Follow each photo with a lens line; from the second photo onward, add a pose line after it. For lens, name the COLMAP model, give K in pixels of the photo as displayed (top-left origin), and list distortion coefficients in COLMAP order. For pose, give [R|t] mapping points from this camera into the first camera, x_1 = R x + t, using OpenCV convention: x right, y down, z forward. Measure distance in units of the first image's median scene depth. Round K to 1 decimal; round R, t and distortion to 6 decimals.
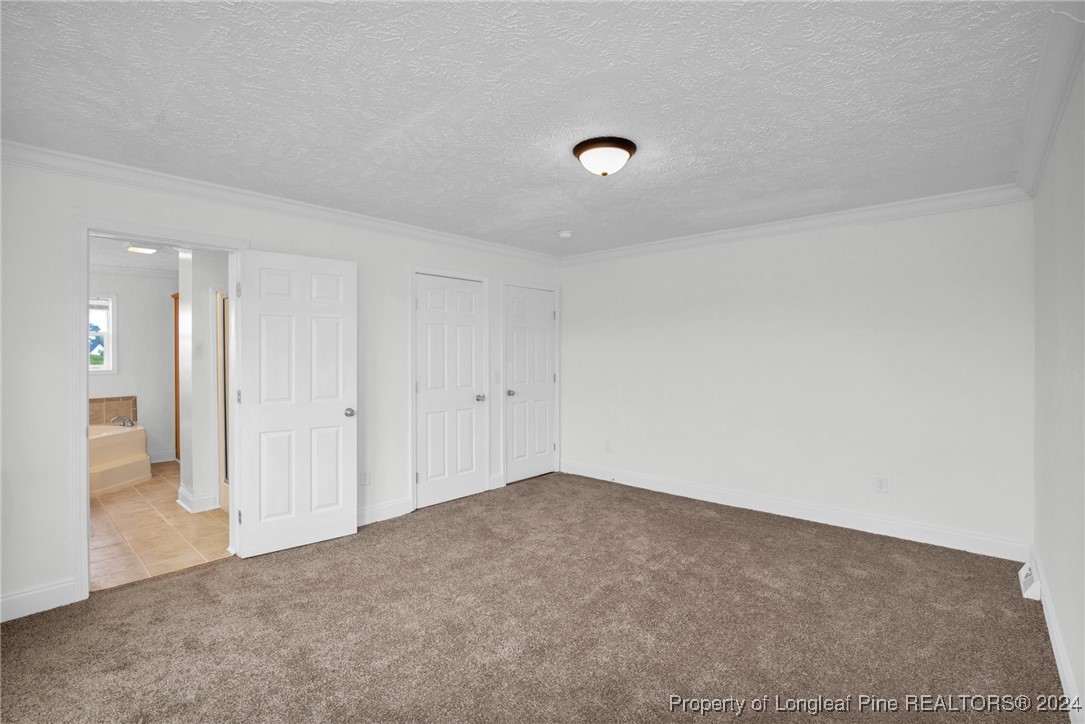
lens RADIAL K [[504.6, 0, 540.7], [0, 504.6, 356.0], [0, 0, 1]] dist [-0.017415, -0.000262]
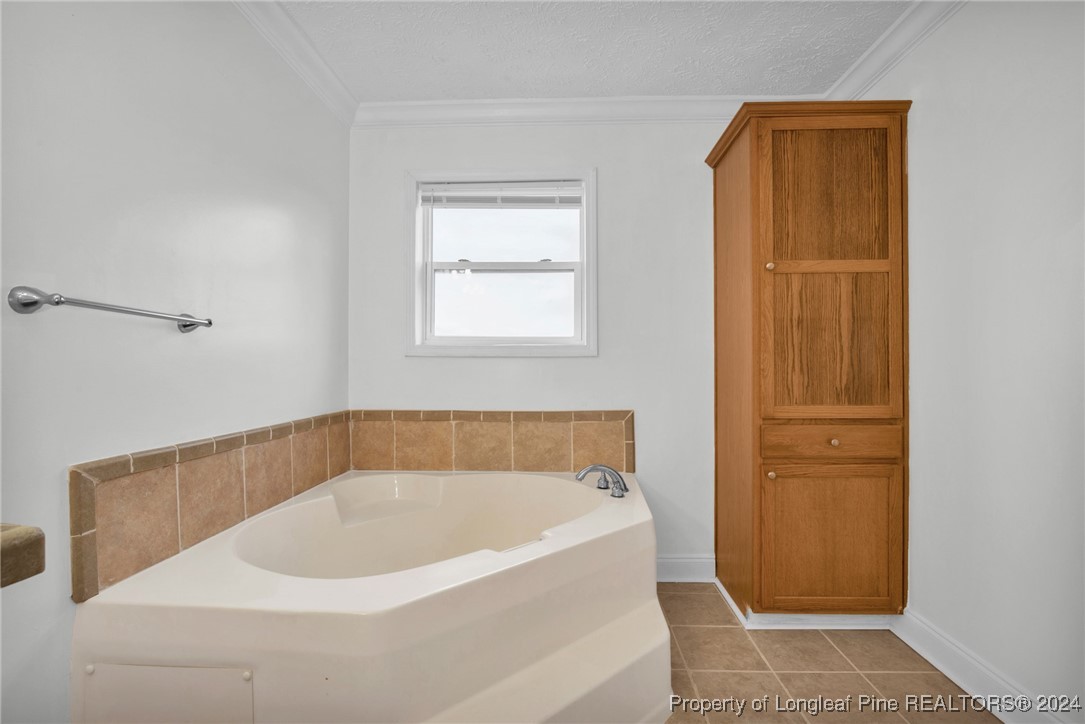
lens RADIAL K [[504.6, 0, 537.5], [0, 504.6, 361.7], [0, 0, 1]] dist [-0.017415, -0.000262]
pose [[0.644201, 0.004136, -0.764845, -0.558967], [0.002092, 0.999972, 0.007170, 0.038220], [0.764854, -0.006219, 0.644174, 0.690582]]
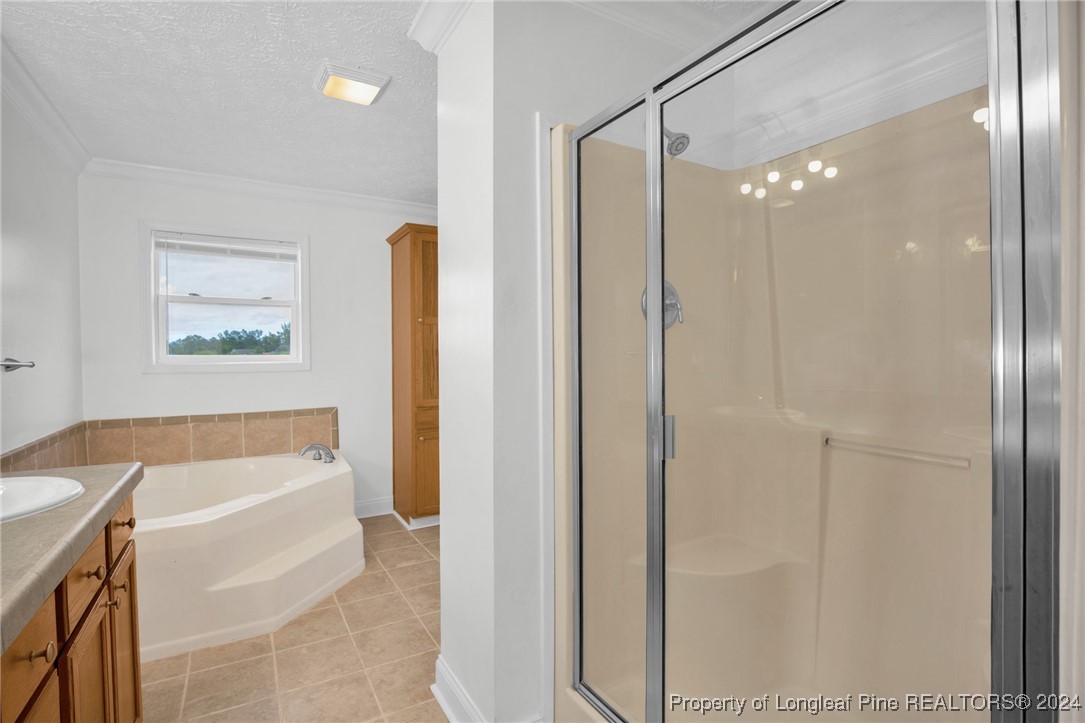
lens RADIAL K [[504.6, 0, 538.3], [0, 504.6, 356.9], [0, 0, 1]] dist [-0.017415, -0.000262]
pose [[0.958814, 0.004732, -0.283994, -0.419625], [0.000168, 0.999852, 0.017227, 0.010534], [0.284033, -0.016565, 0.958671, 0.504238]]
